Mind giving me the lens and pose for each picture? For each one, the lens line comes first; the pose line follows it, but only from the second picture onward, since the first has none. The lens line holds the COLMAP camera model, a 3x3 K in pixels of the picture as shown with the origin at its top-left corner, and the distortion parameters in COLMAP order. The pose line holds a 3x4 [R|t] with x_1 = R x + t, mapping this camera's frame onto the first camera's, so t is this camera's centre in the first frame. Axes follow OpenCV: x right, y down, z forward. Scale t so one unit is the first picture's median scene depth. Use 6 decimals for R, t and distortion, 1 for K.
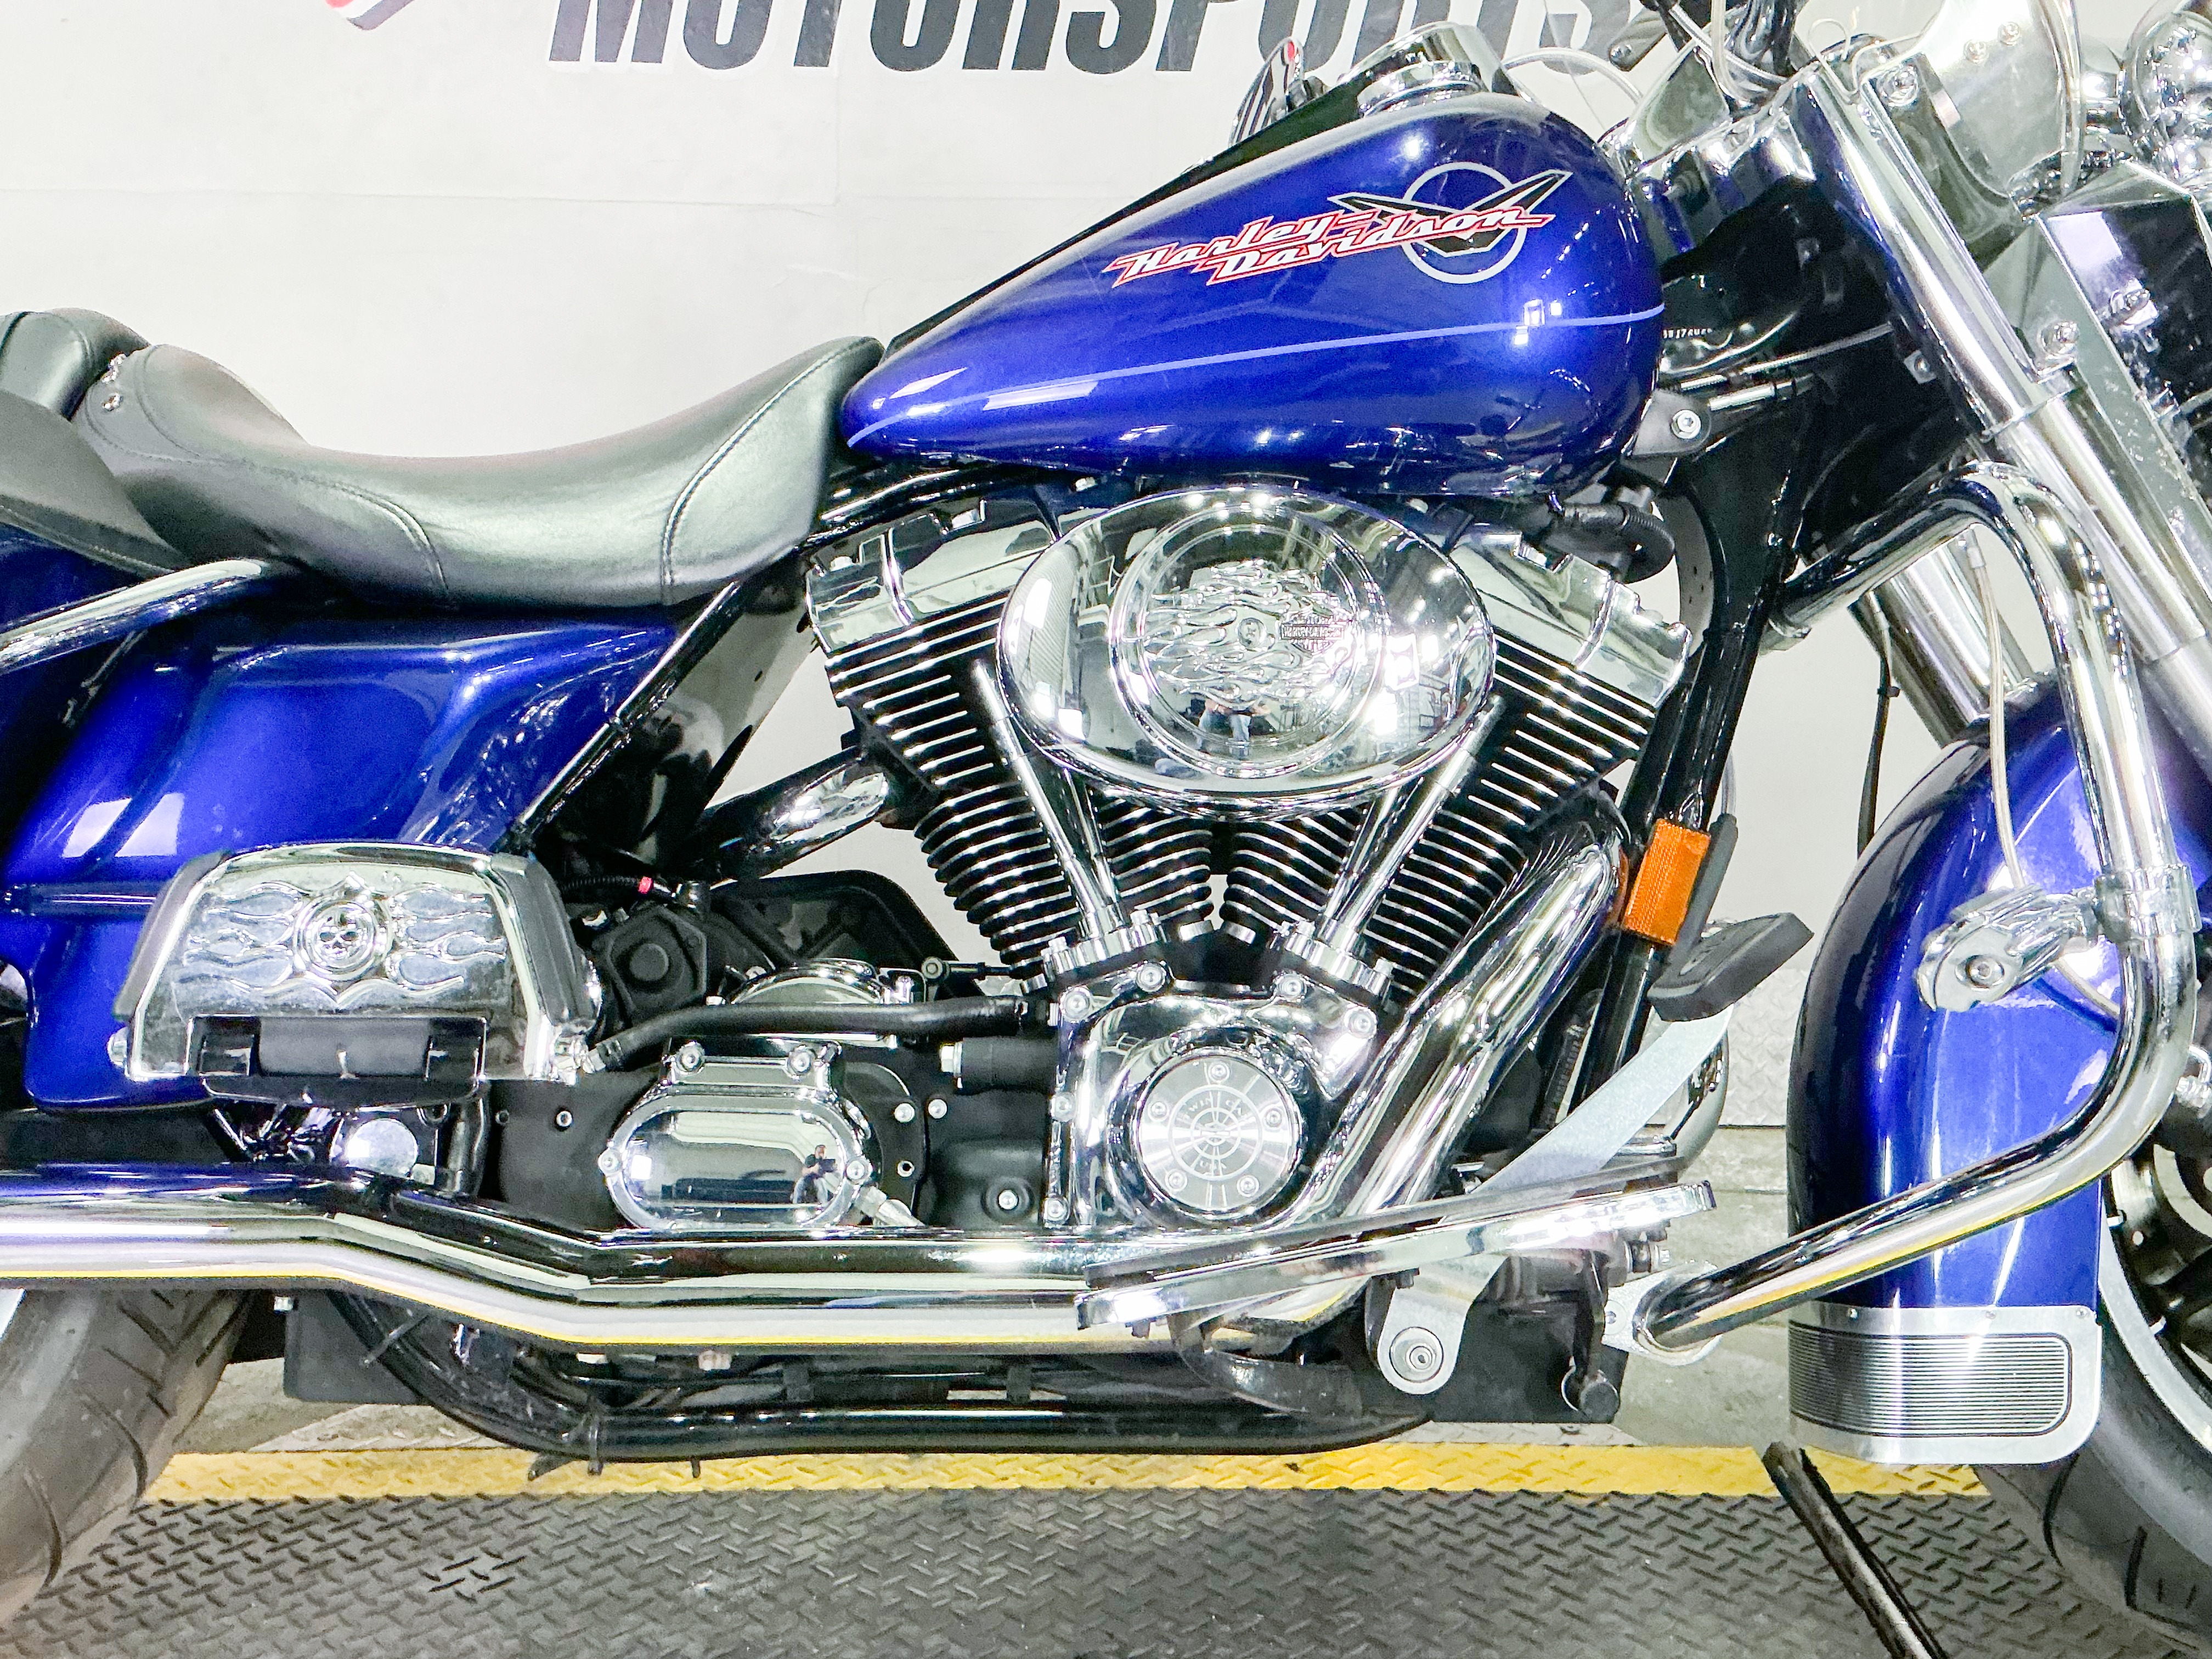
lens RADIAL K [[2167.7, 0, 1106.0], [0, 2167.7, 829.5], [0, 0, 1]] dist [0.137734, -0.331246]
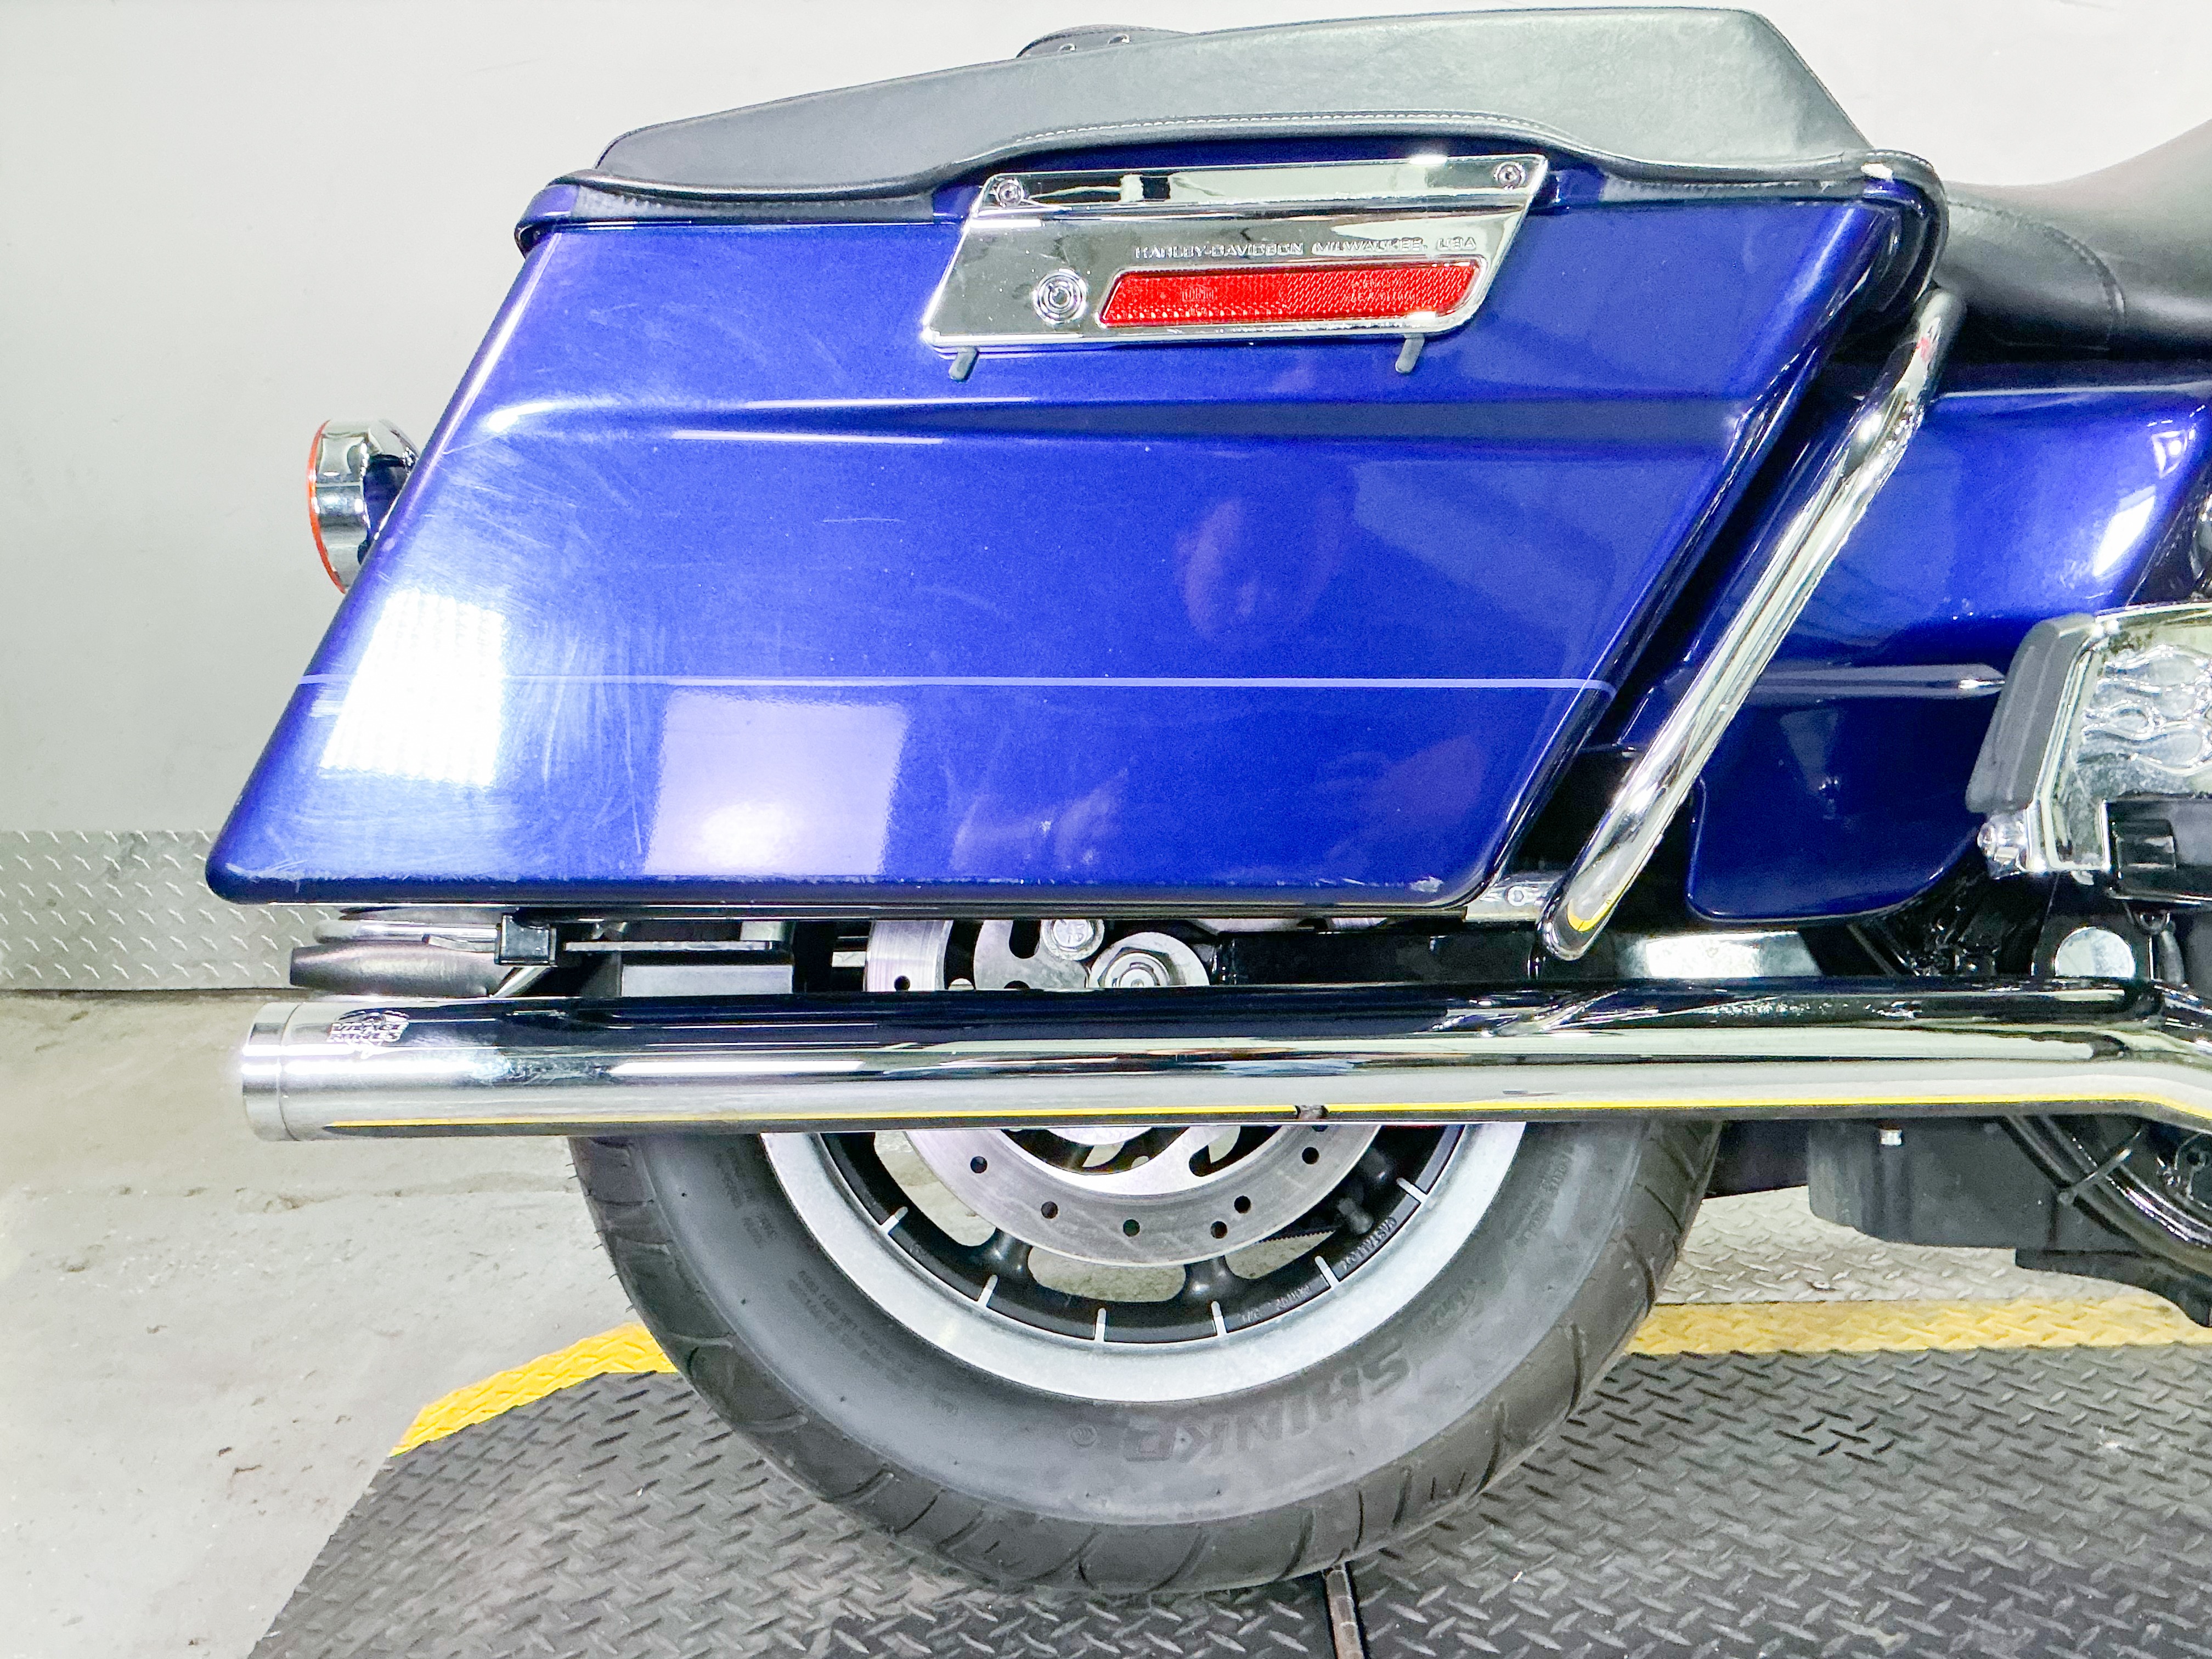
lens RADIAL K [[2198.4, 0, 1106.0], [0, 2198.4, 829.5], [0, 0, 1]] dist [0.124356, -0.286147]
pose [[0.999863, -0.015747, -0.005063, -0.674288], [0.015987, 0.998538, 0.051639, 0.036542], [0.004242, -0.051713, 0.998653, 0.085795]]
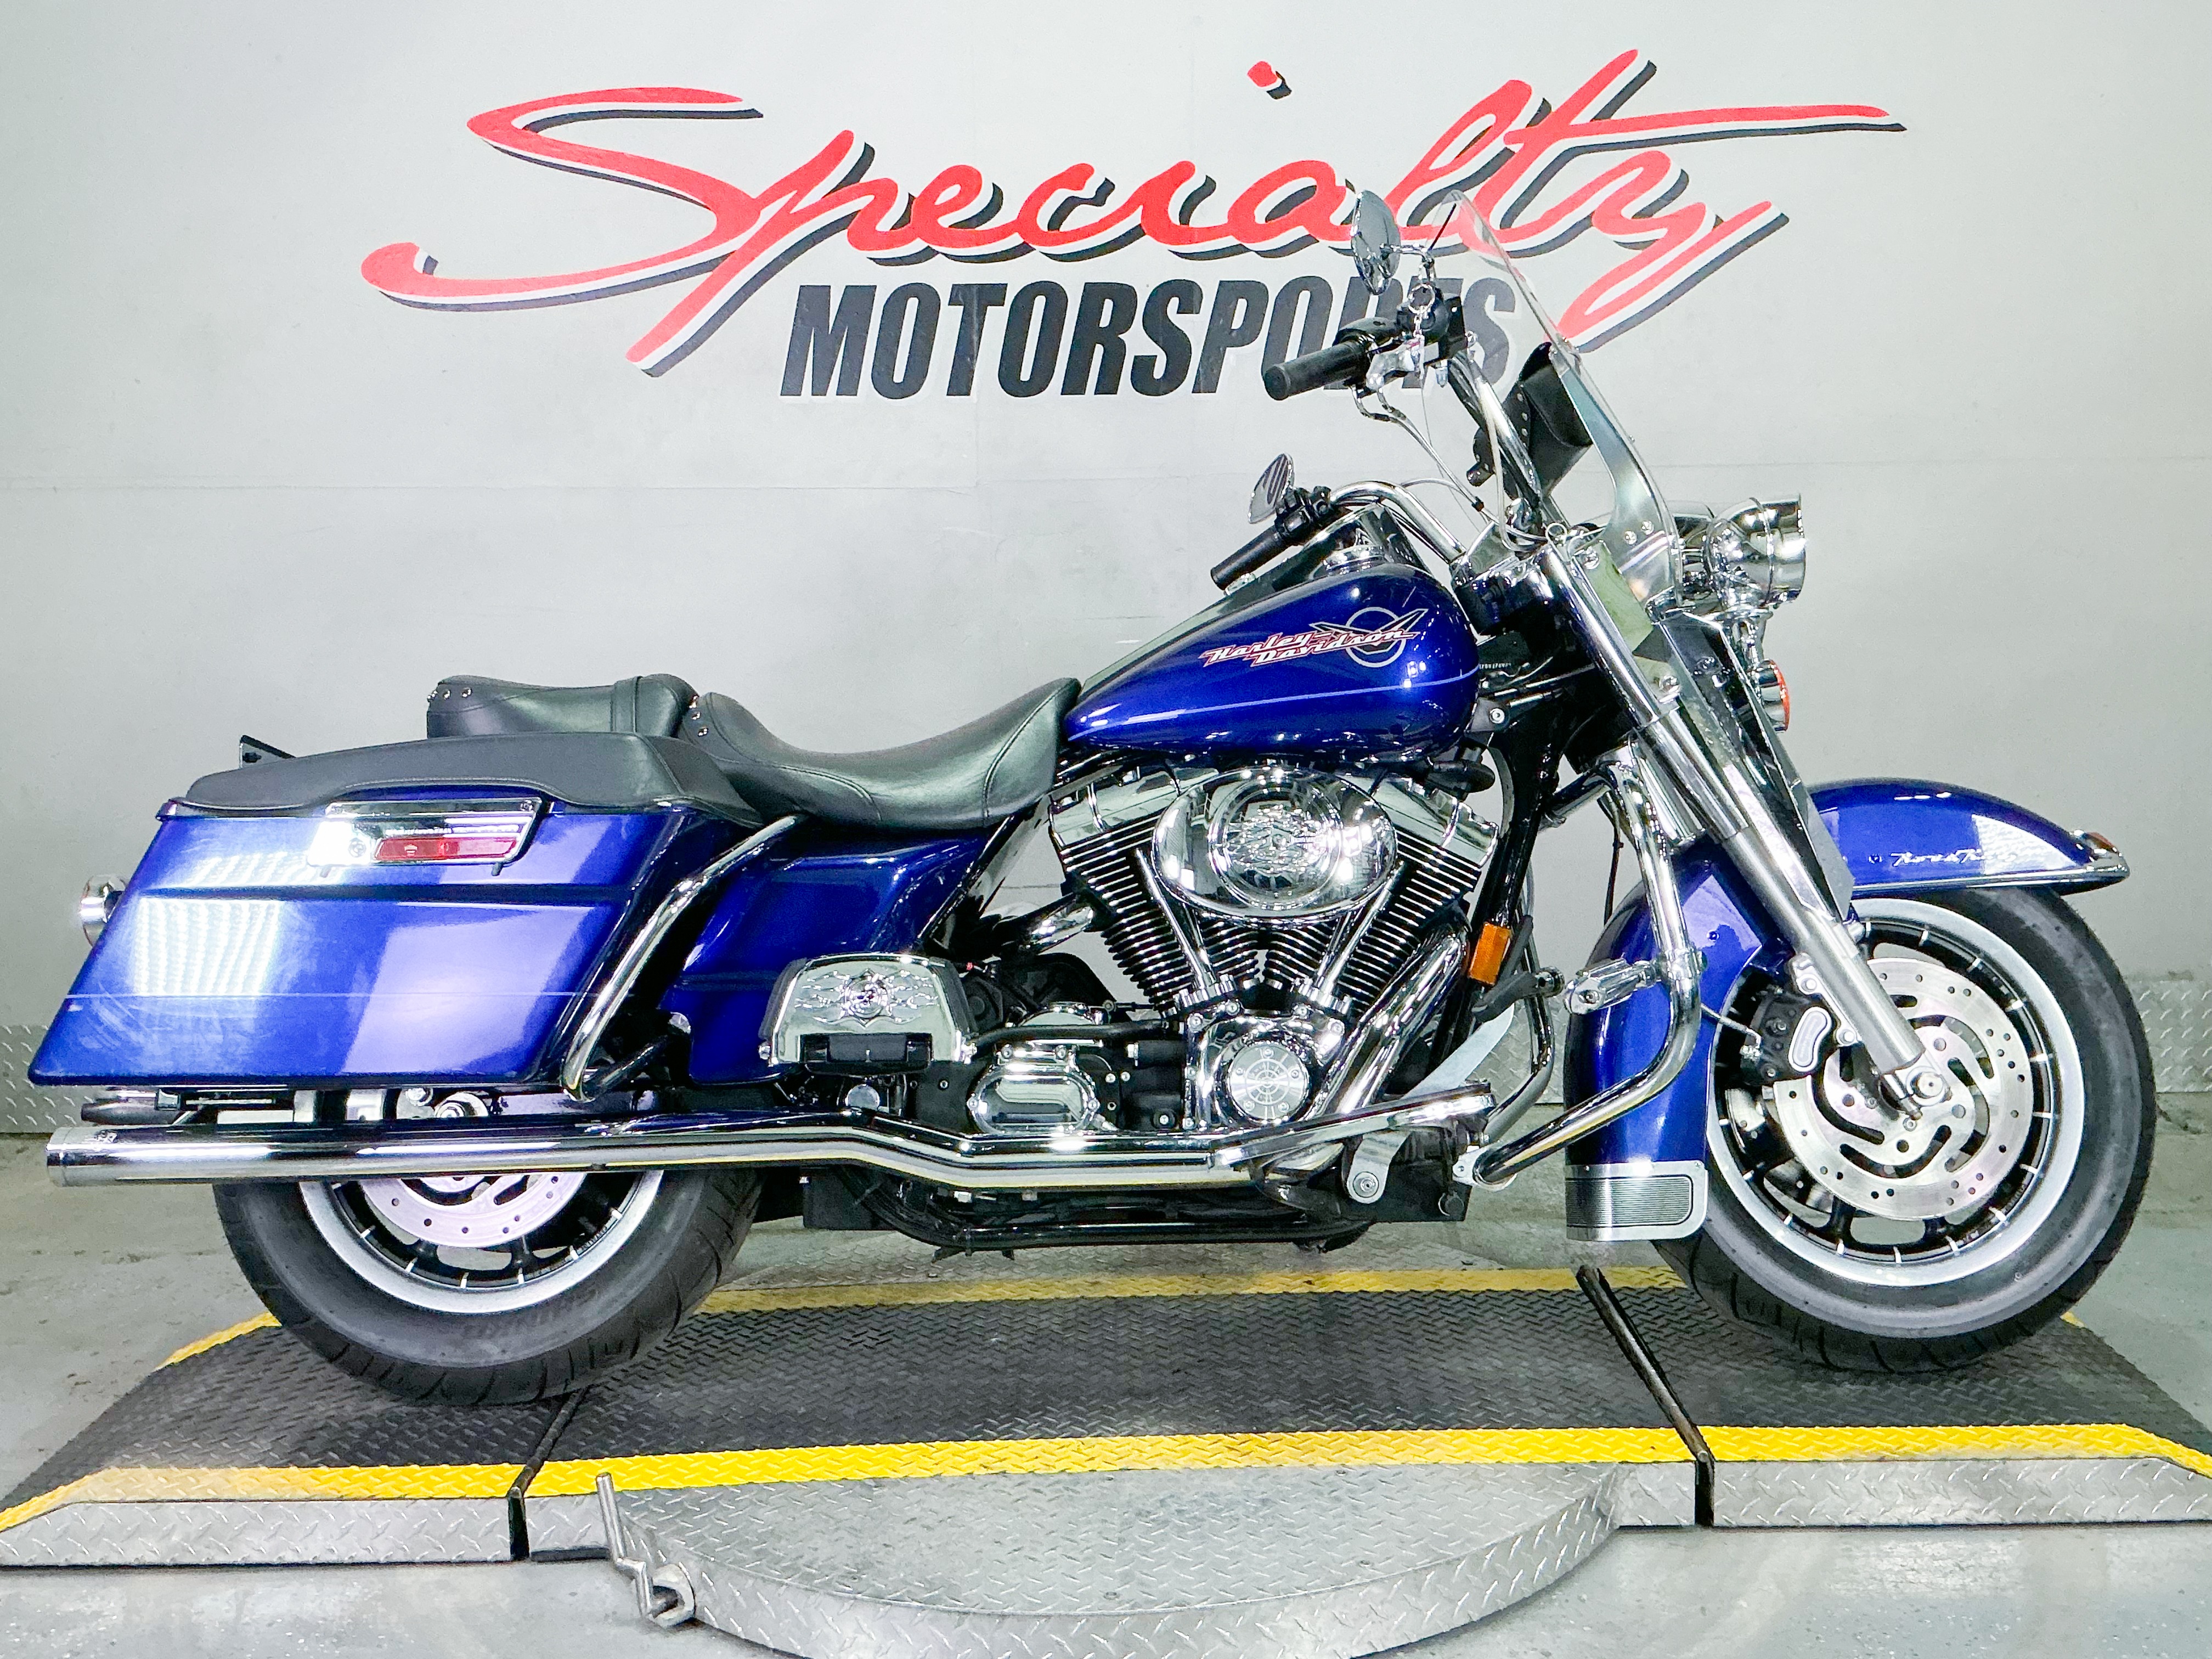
lens RADIAL K [[2167.7, 0, 1106.0], [0, 2167.7, 829.5], [0, 0, 1]] dist [0.137734, -0.331246]
pose [[0.999711, -0.024013, -0.000812, -0.087243], [0.023998, 0.999586, -0.015881, -0.065857], [0.001193, 0.015857, 0.999874, -0.982843]]
